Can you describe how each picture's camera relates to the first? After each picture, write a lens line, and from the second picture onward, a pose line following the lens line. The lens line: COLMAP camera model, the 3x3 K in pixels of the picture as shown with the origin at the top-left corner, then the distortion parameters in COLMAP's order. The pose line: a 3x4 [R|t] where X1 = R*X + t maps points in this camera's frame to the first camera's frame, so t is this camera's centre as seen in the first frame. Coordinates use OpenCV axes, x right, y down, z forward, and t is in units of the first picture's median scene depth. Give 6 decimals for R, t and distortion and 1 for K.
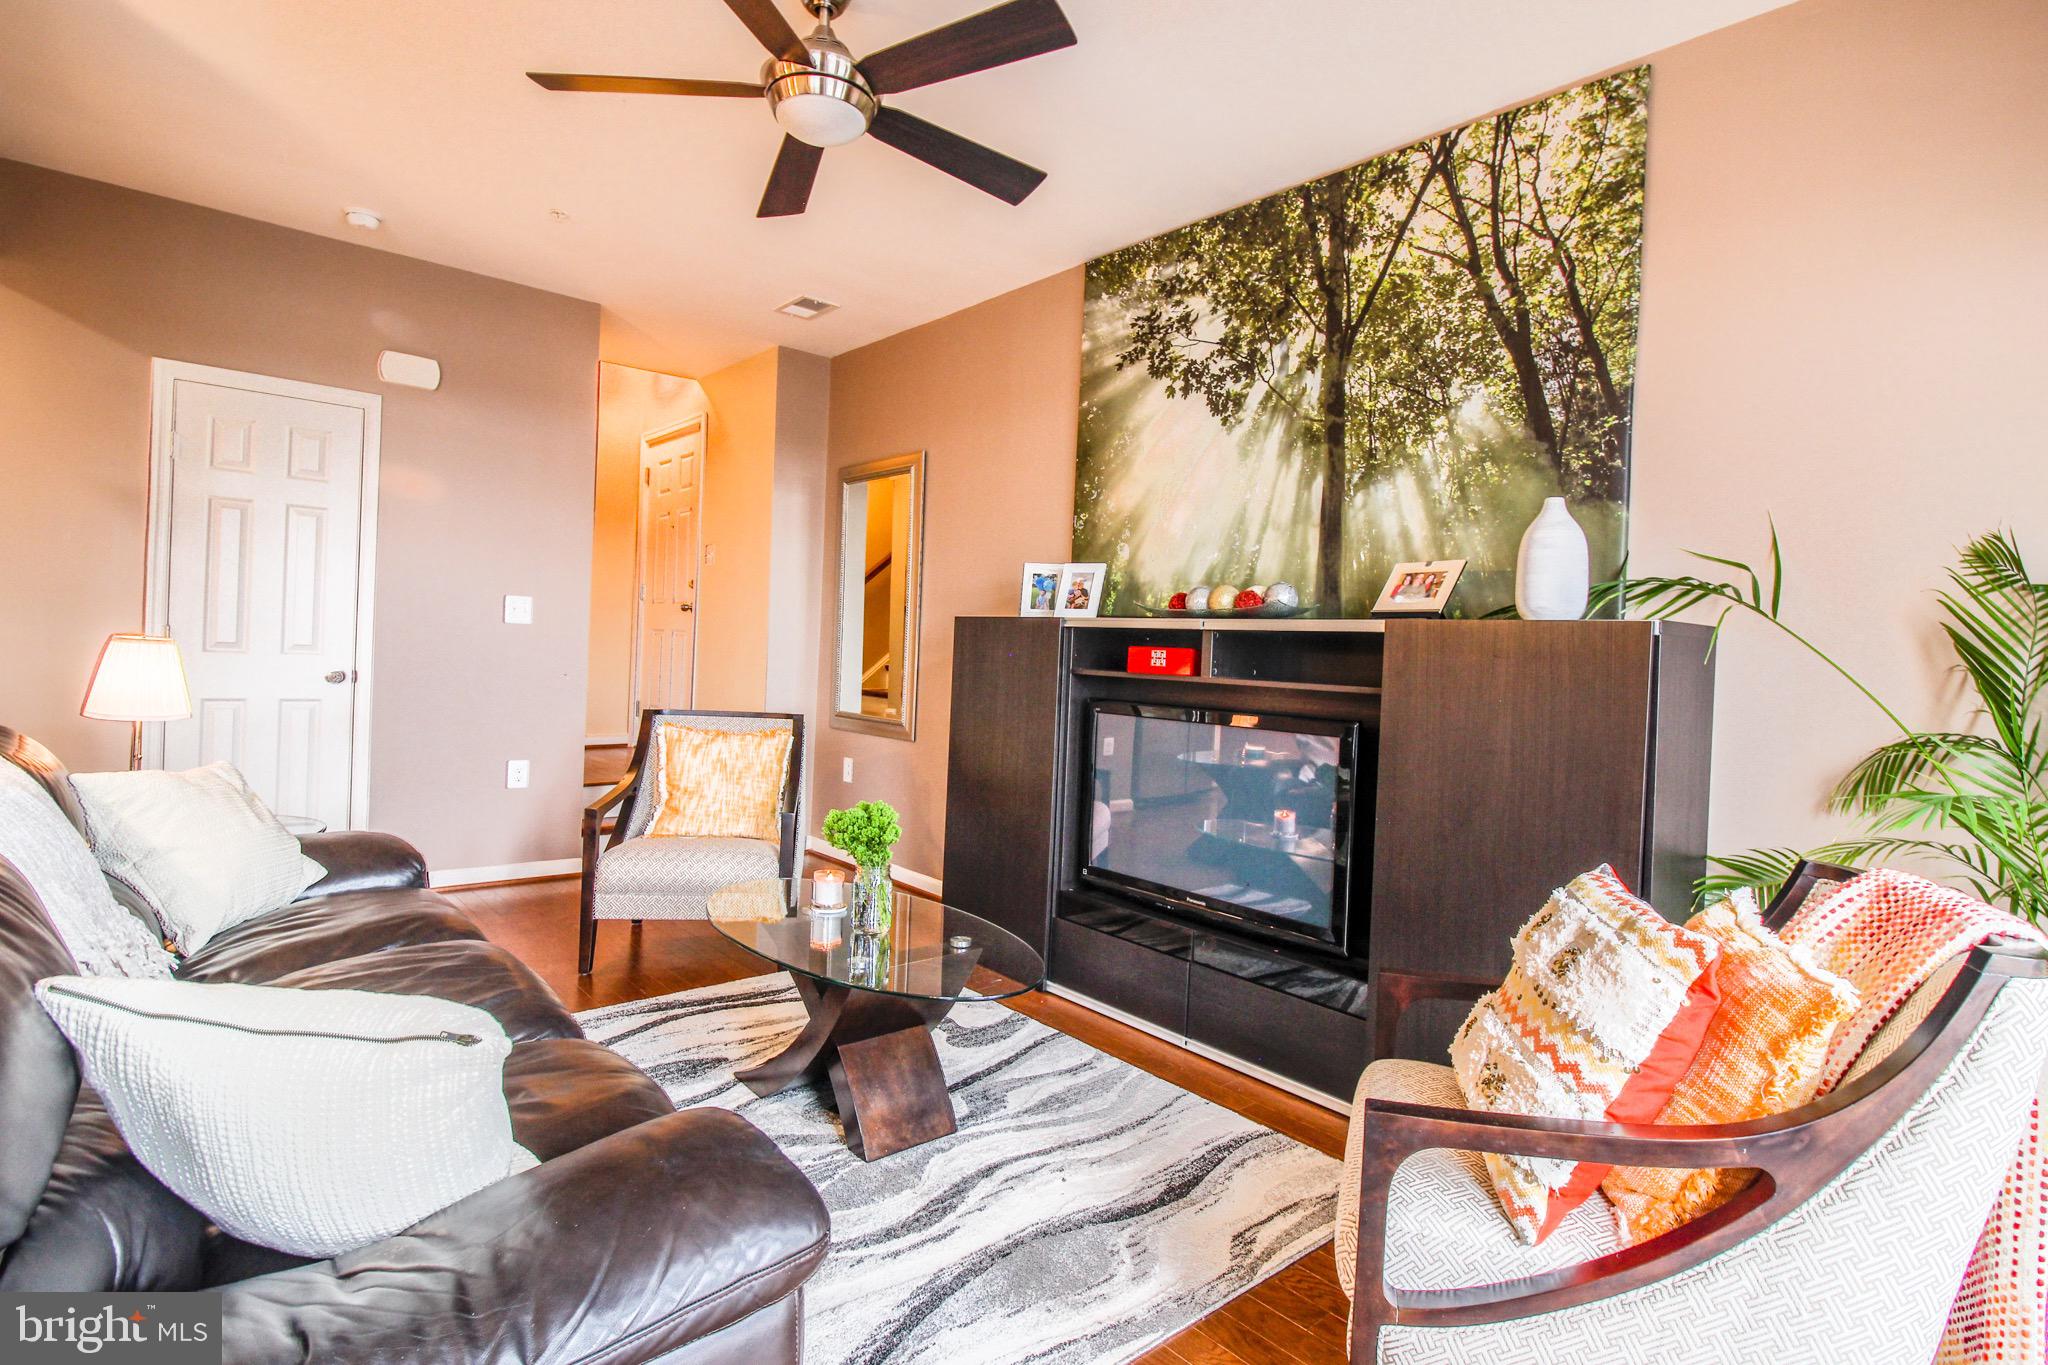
lens RADIAL K [[1003.1, 0, 1016.1], [0, 1003.1, 665.7], [0, 0, 1]] dist [0.002027, -0.012447]
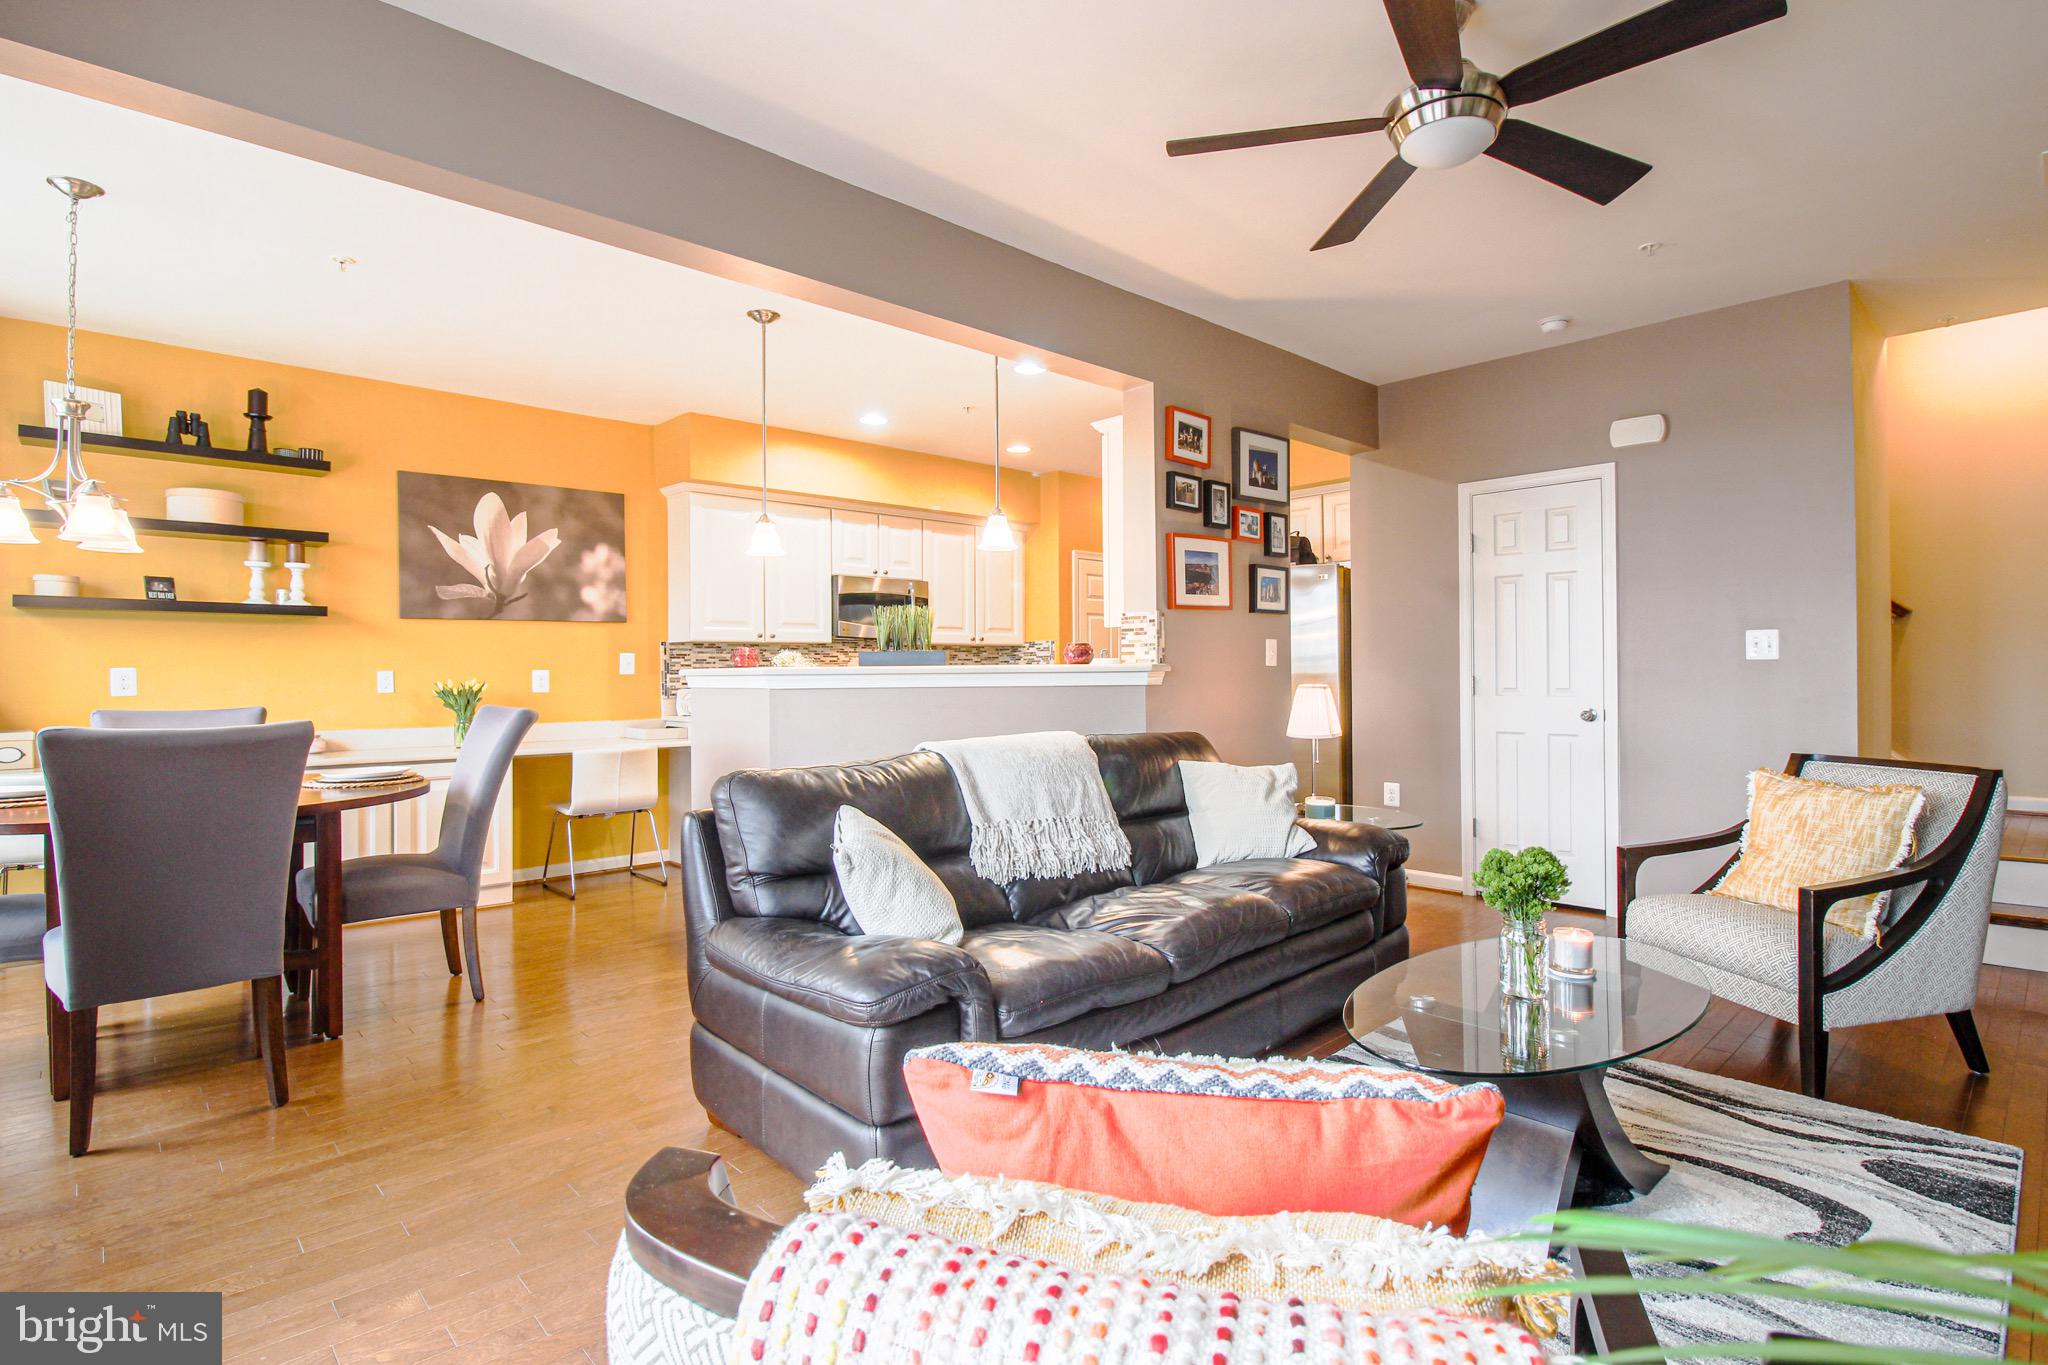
lens RADIAL K [[1003.1, 0, 1051.5], [0, 1003.1, 664.3], [0, 0, 1]] dist [0.002027, -0.012447]
pose [[0.058246, -0.051835, -0.996956, 0.589706], [-0.002170, 0.998642, -0.052050, 0.018358], [0.998300, 0.005196, 0.058054, 0.435803]]
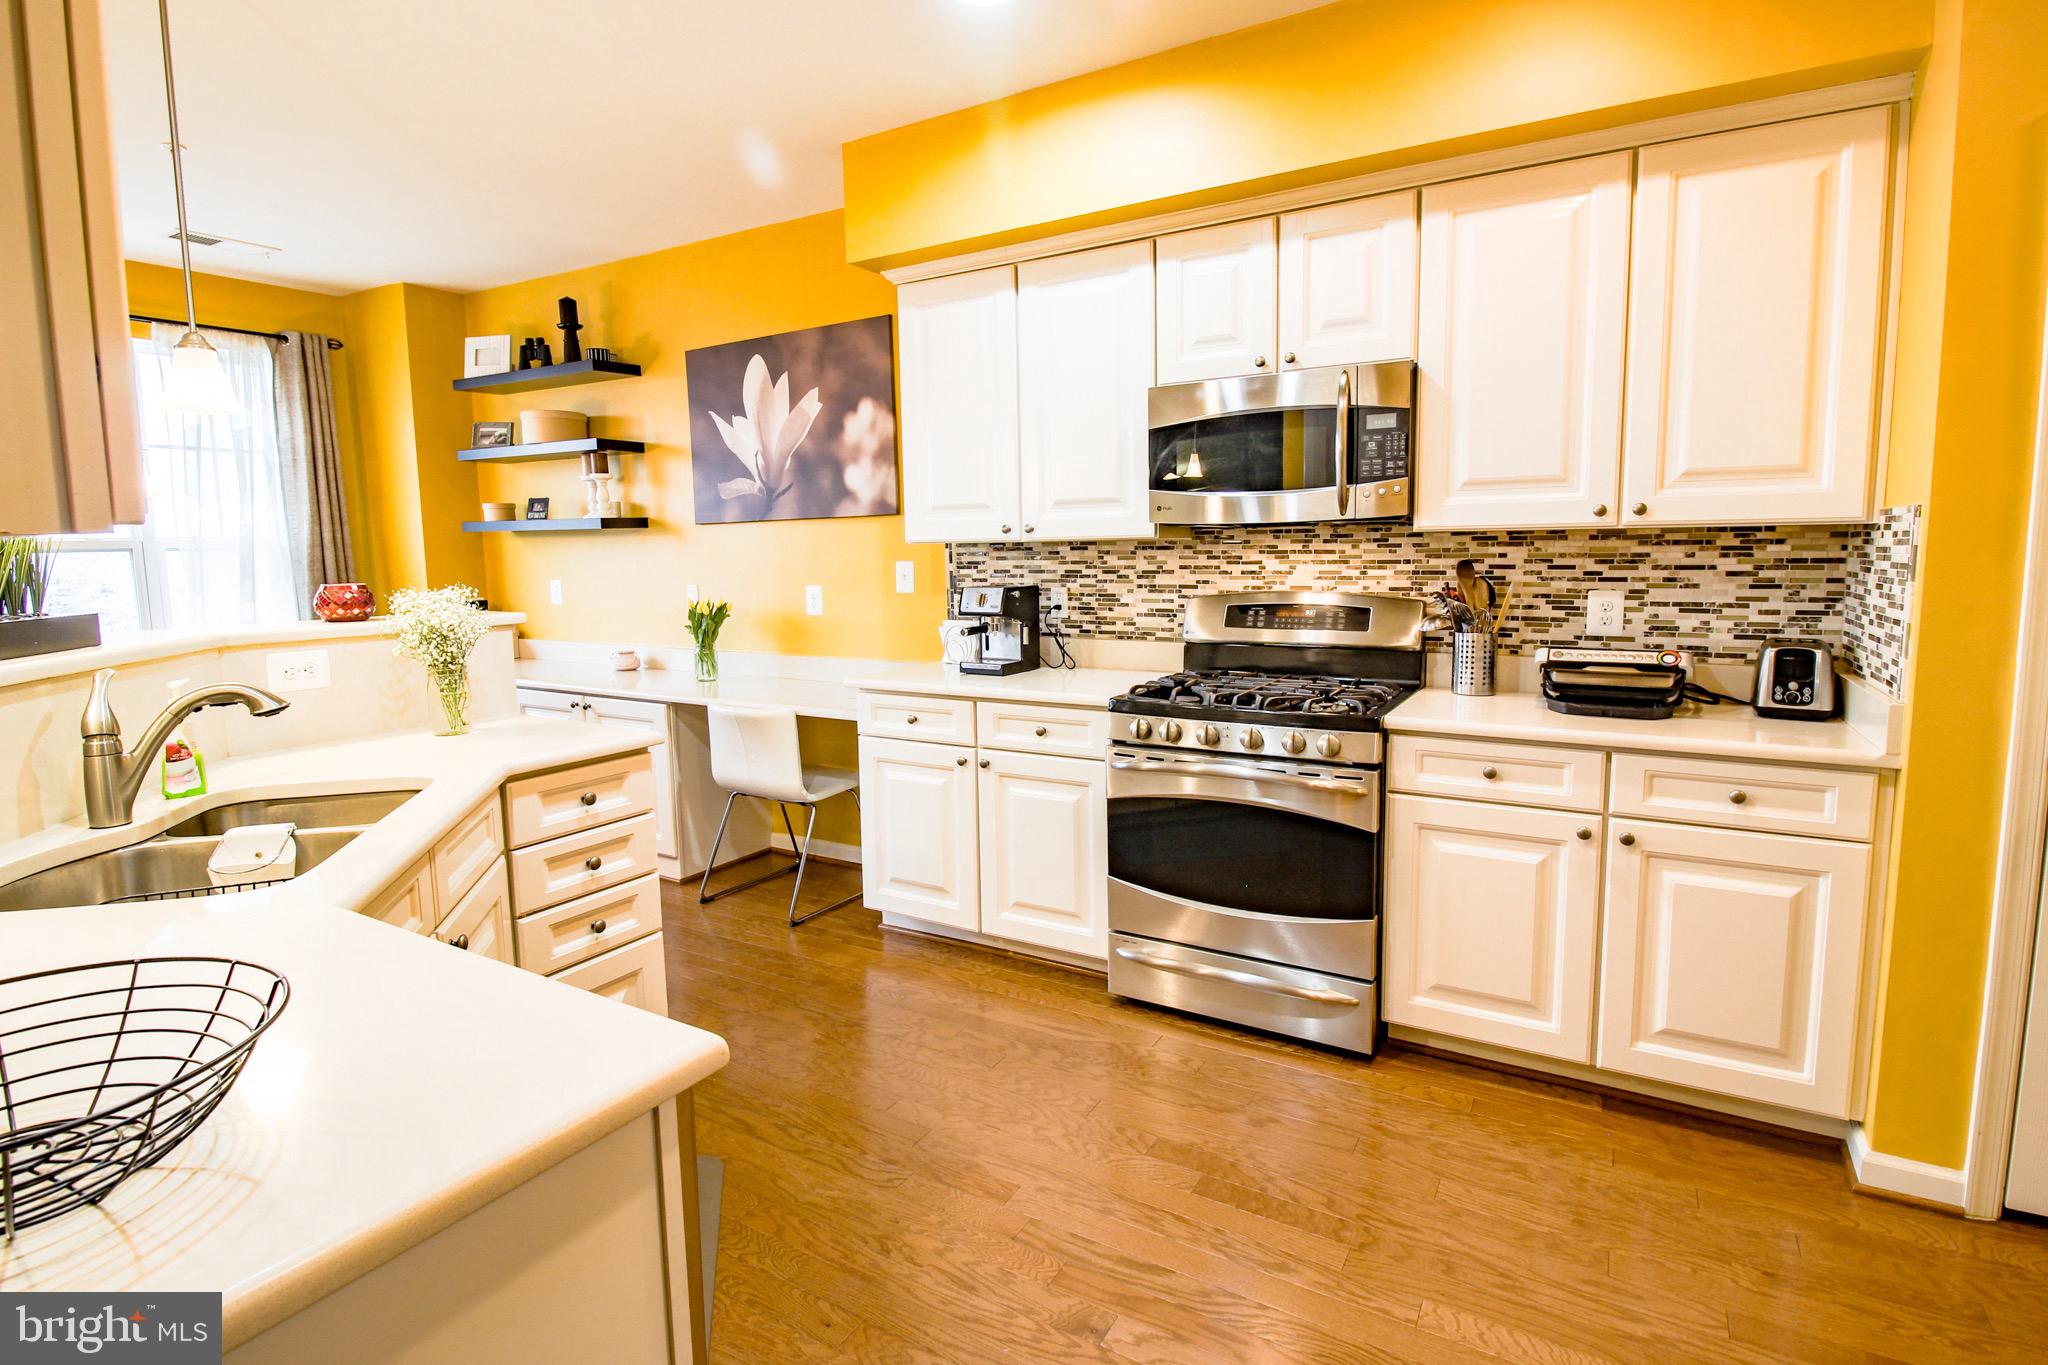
lens RADIAL K [[1003.1, 0, 1019.7], [0, 1003.1, 679.0], [0, 0, 1]] dist [0.002027, -0.012447]
pose [[-0.948456, 0.012165, -0.316675, -1.170629], [-0.030403, 0.991161, 0.129136, -0.127461], [0.315447, 0.132107, -0.939703, 1.027598]]
